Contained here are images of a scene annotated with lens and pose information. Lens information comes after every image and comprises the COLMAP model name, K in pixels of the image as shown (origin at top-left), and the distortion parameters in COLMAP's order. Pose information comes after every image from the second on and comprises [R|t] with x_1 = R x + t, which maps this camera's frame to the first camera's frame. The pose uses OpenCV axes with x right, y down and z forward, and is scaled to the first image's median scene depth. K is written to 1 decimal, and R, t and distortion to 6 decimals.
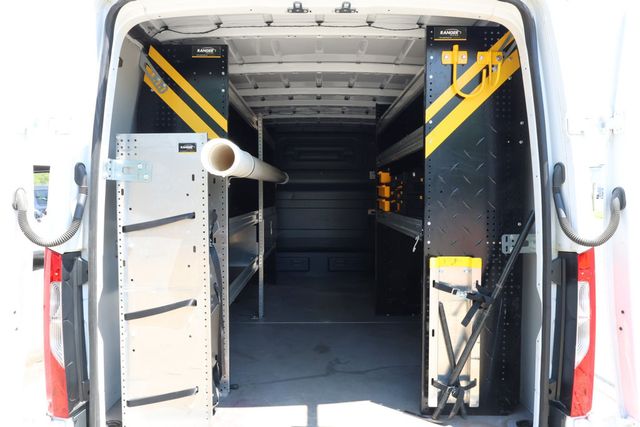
lens RADIAL K [[447.3, 0, 319.1], [0, 447.3, 219.0], [0, 0, 1]] dist [-0.021515, 0.010075]
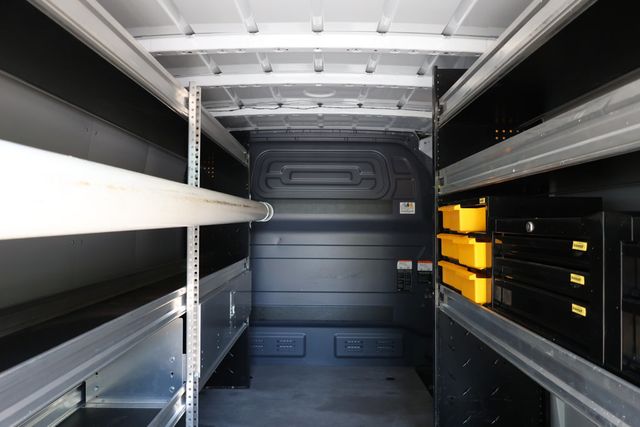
lens RADIAL K [[447.3, 0, 318.9], [0, 447.3, 213.2], [0, 0, 1]] dist [-0.021515, 0.010075]
pose [[0.999889, 0.003456, -0.014486, 0.008834], [-0.004523, 0.997230, -0.074246, -0.060079], [0.014189, 0.074304, 0.997135, 0.516457]]
